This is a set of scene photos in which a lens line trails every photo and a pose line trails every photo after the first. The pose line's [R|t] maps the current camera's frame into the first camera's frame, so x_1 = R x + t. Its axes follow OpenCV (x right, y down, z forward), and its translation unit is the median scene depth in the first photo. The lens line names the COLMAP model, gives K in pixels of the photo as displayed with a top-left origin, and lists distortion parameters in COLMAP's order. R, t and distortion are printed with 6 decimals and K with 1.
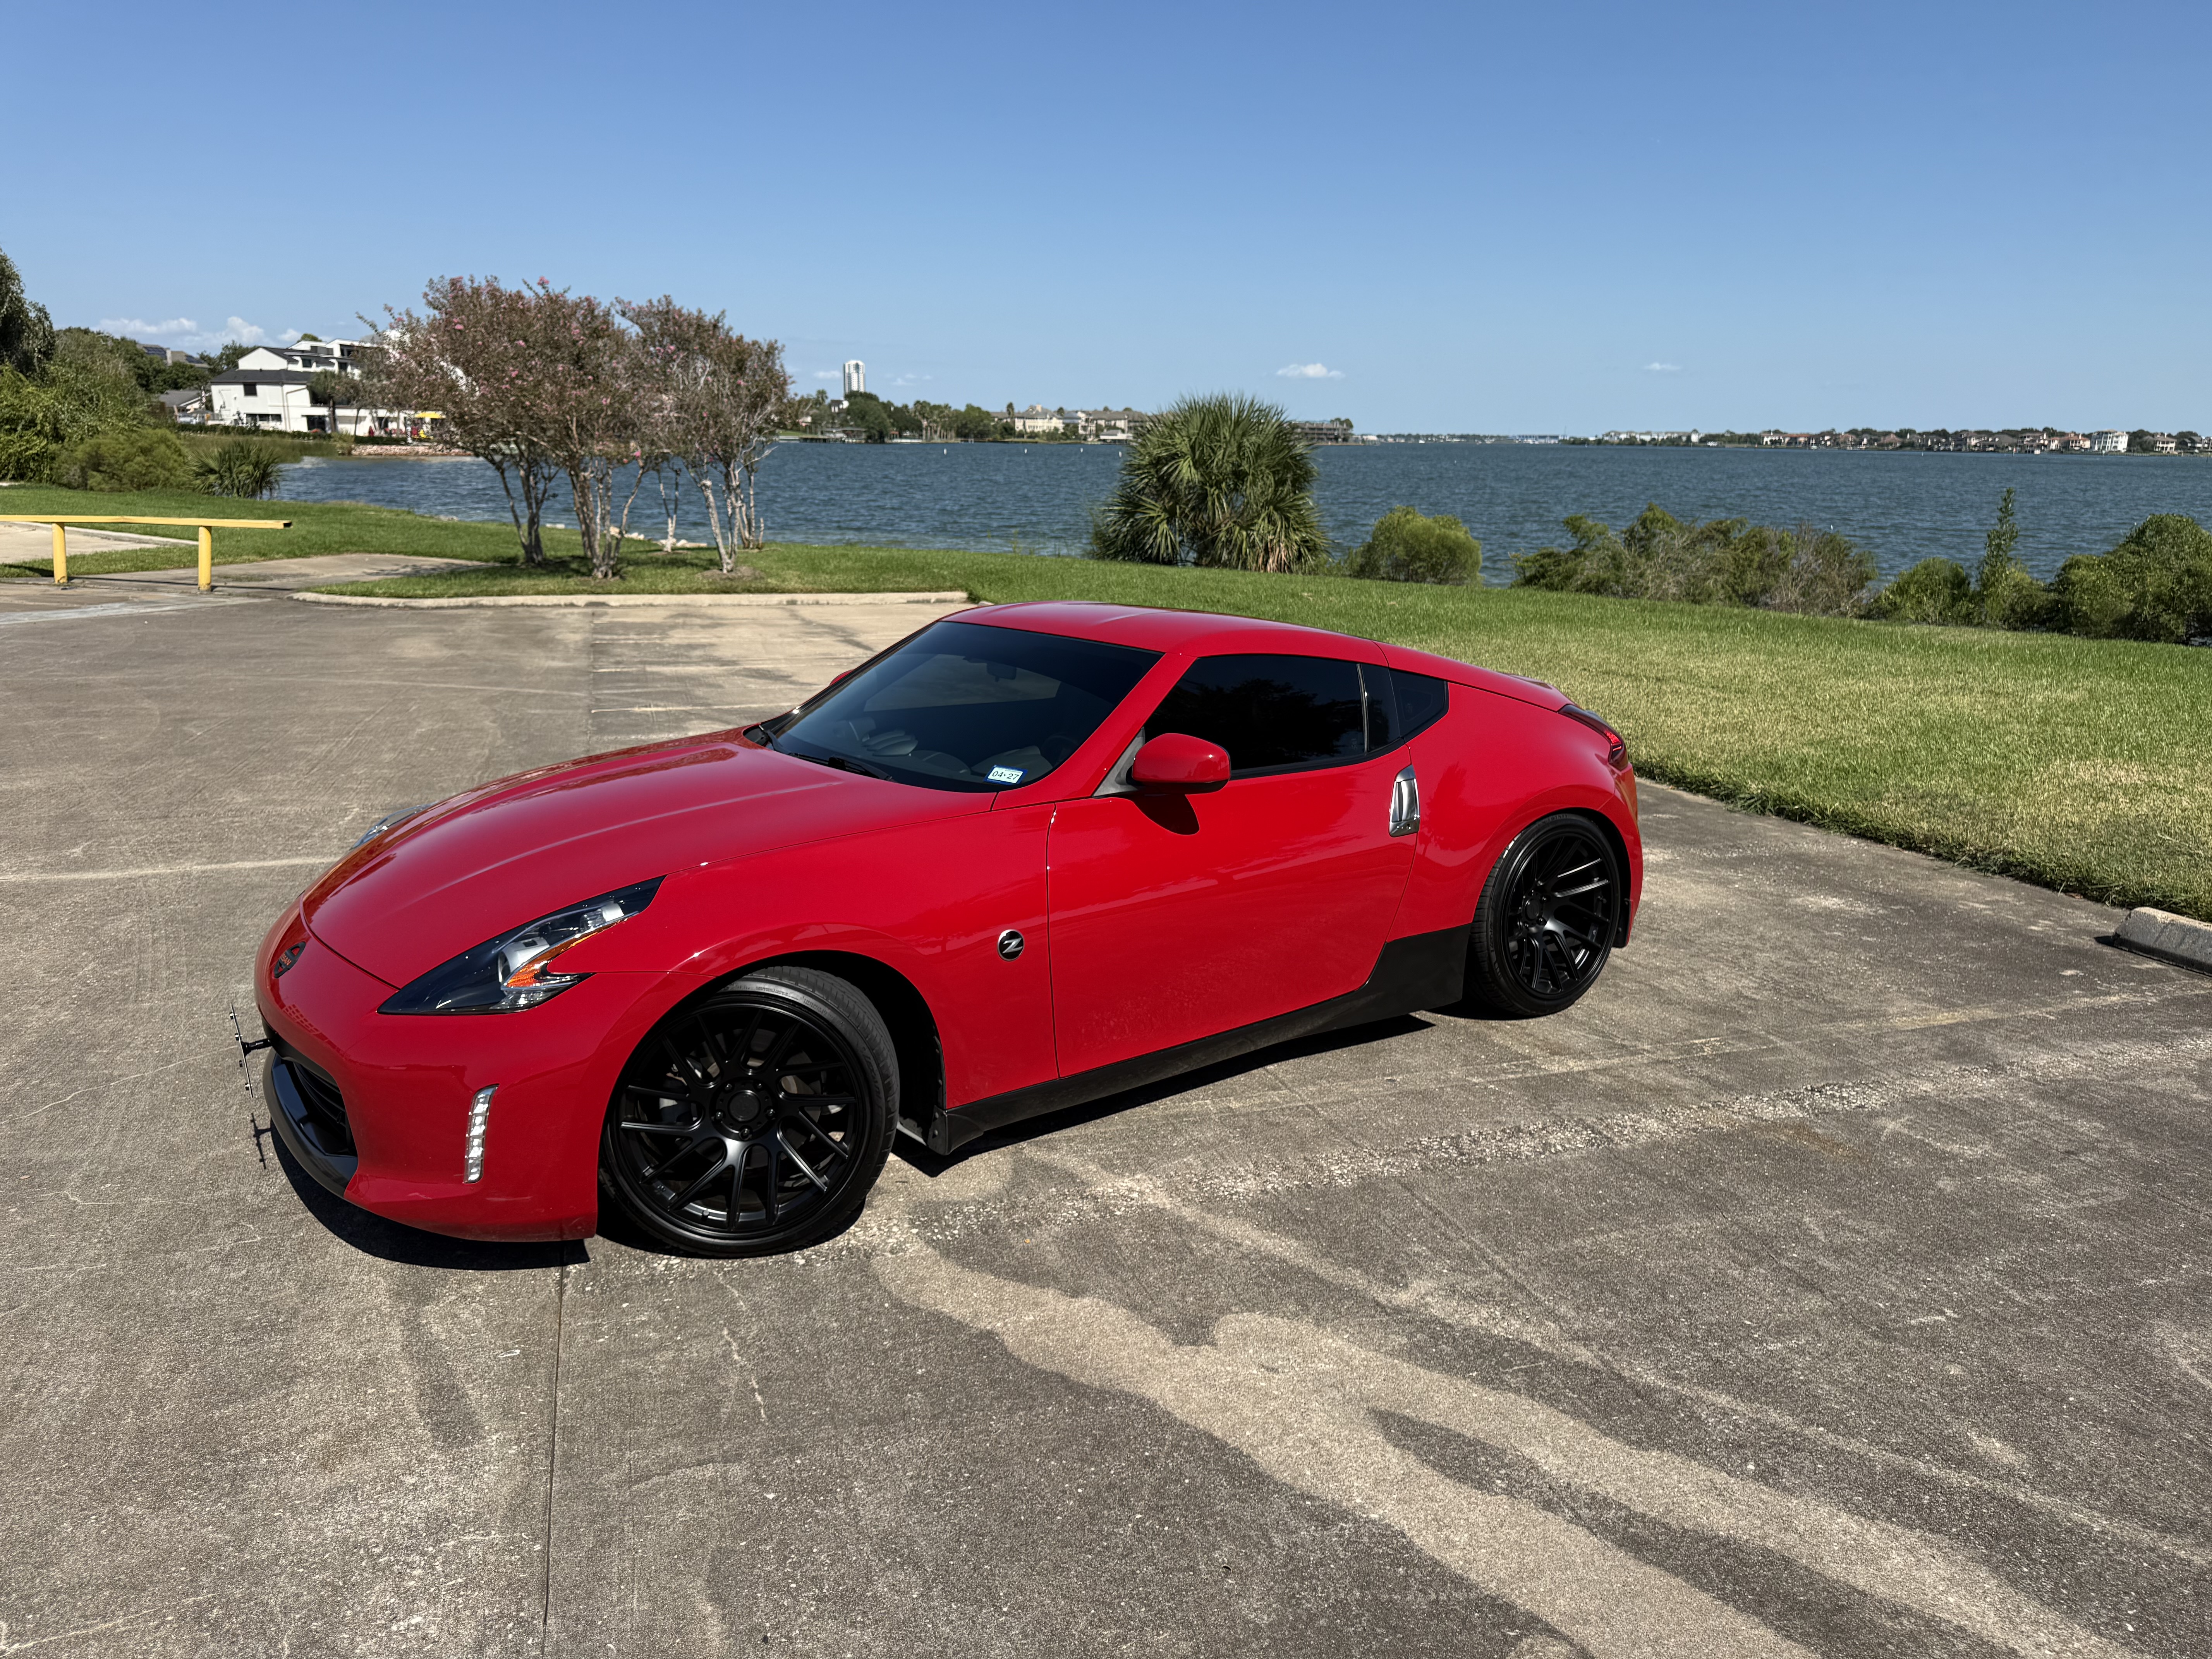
lens RADIAL K [[1583.0, 0, 1091.3], [0, 1583.0, 839.1], [0, 0, 1]] dist [0.050888, -0.058220]
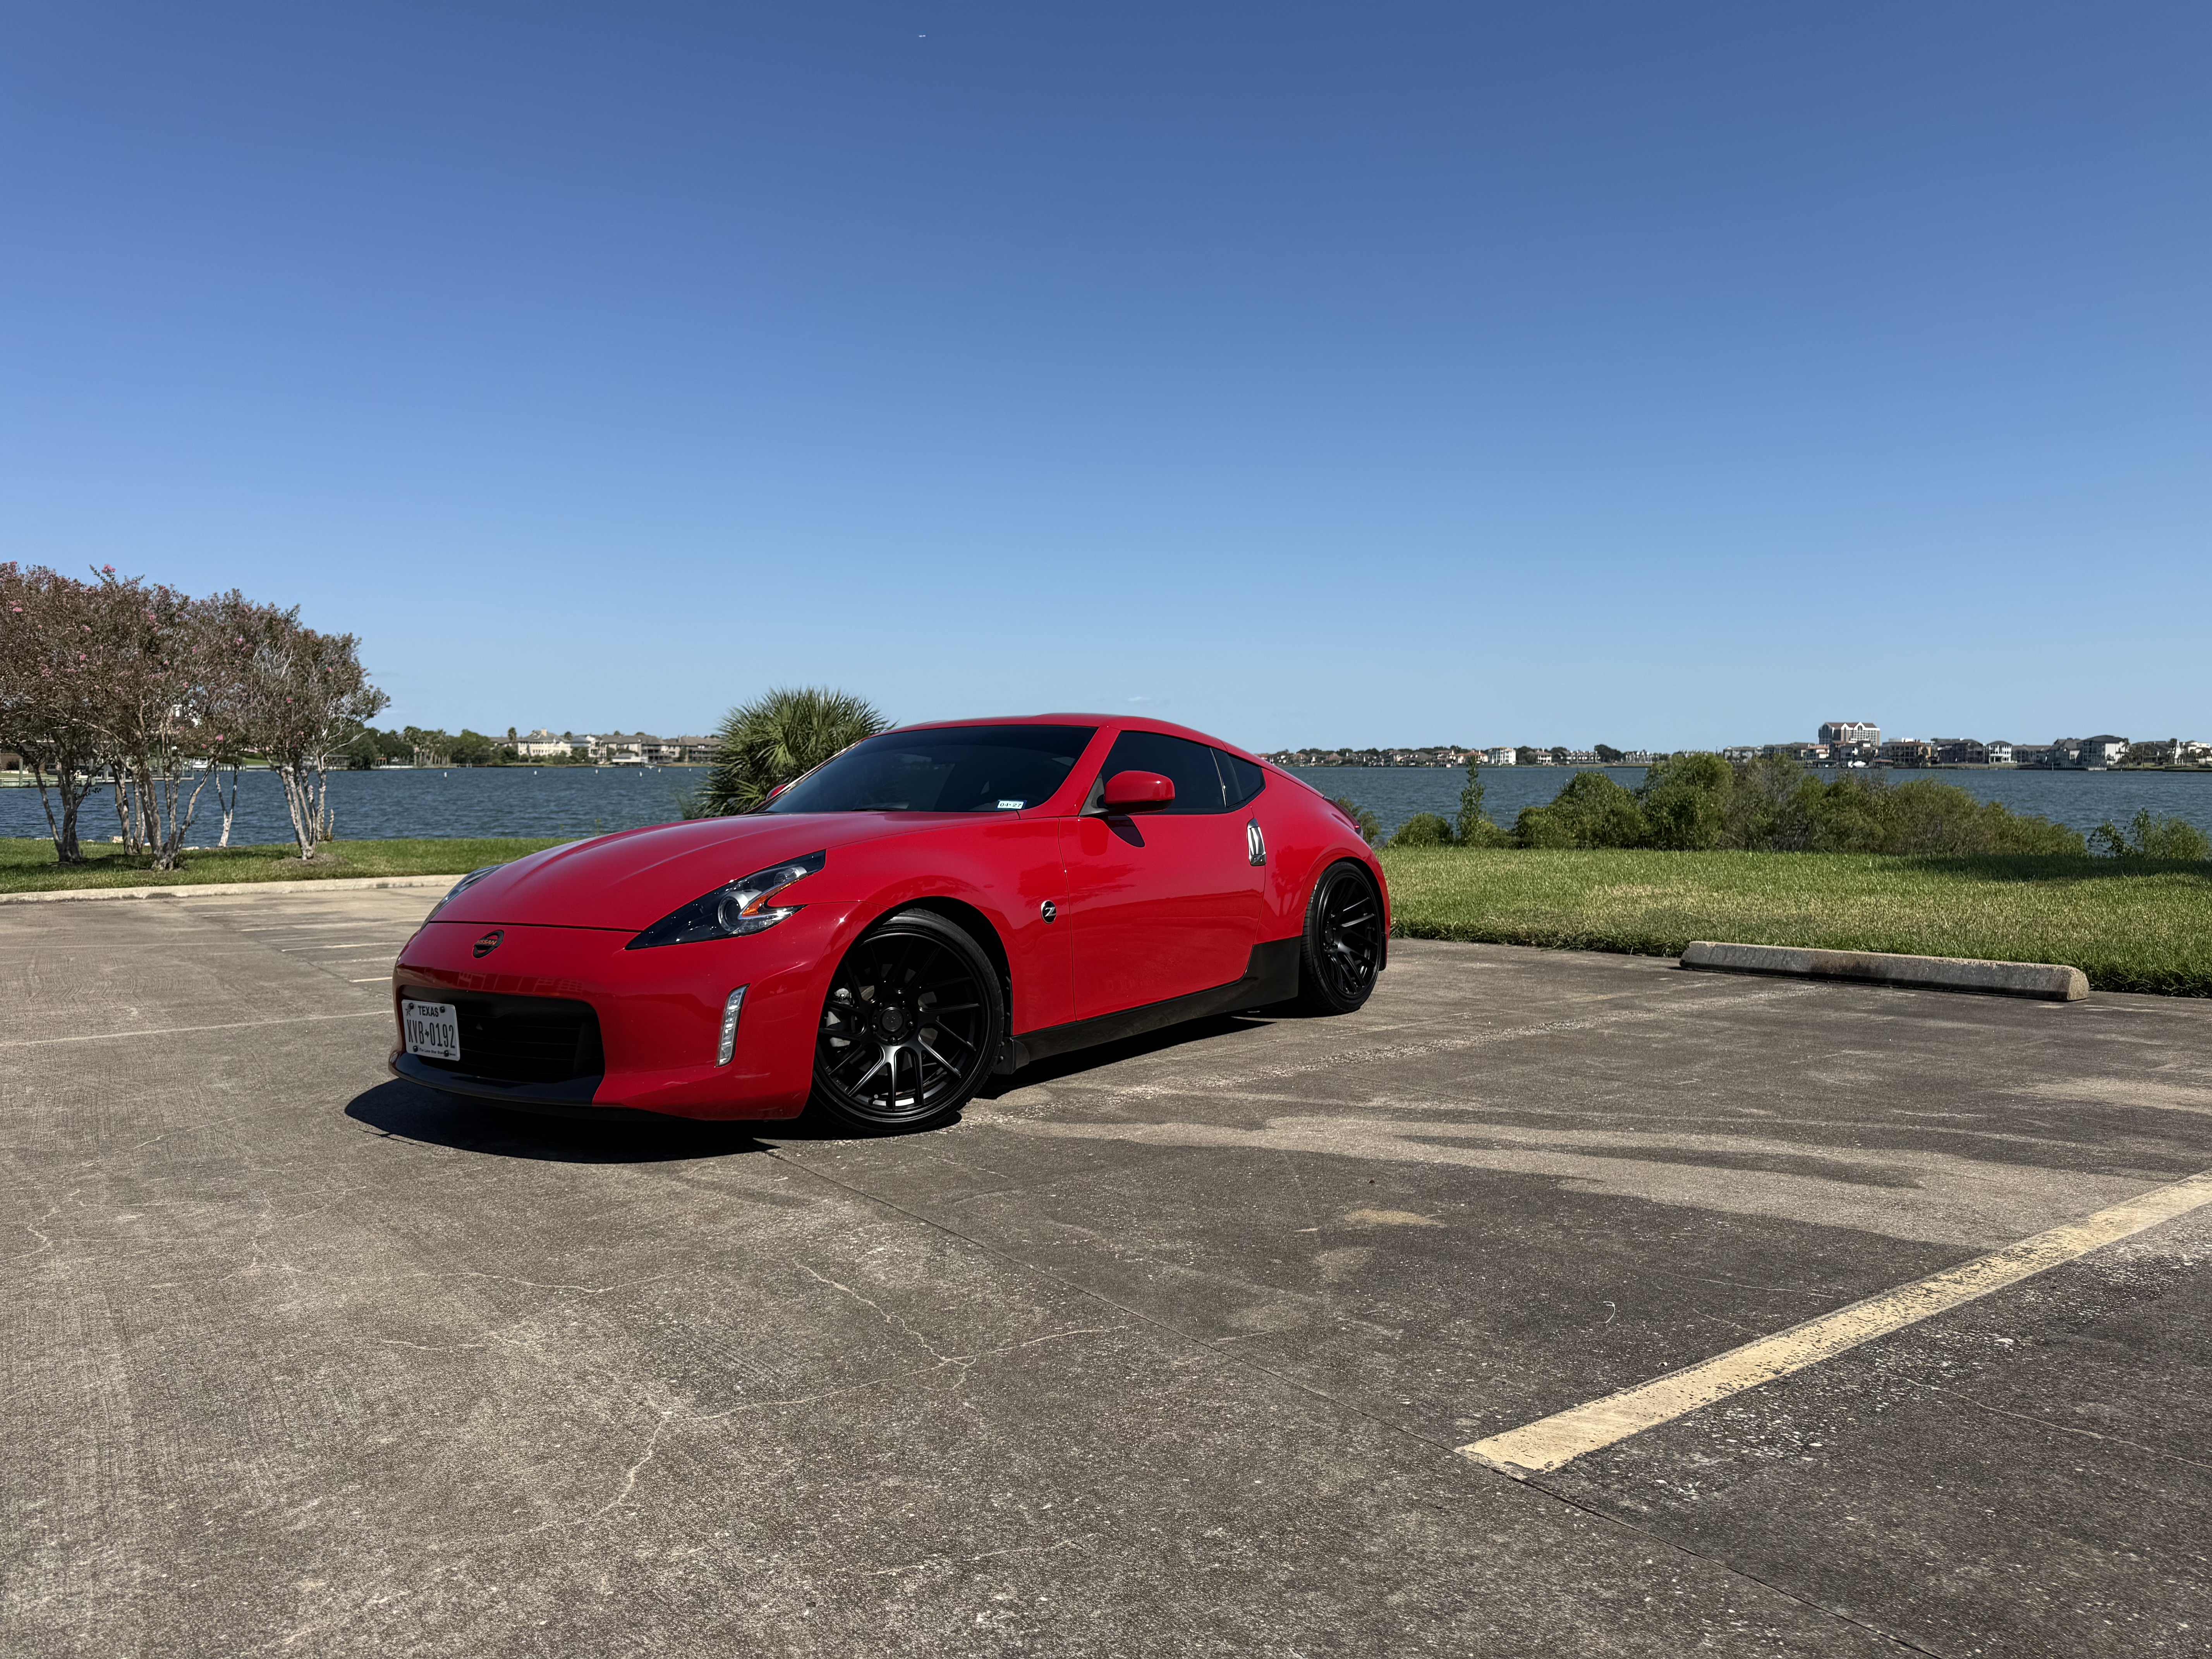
lens RADIAL K [[1583.0, 0, 1103.7], [0, 1583.0, 797.1], [0, 0, 1]] dist [0.050888, -0.058220]
pose [[0.952782, -0.019944, 0.303000, -0.299324], [0.086960, 0.973970, -0.209334, 0.187136], [-0.290938, 0.225799, 0.929715, -0.213973]]
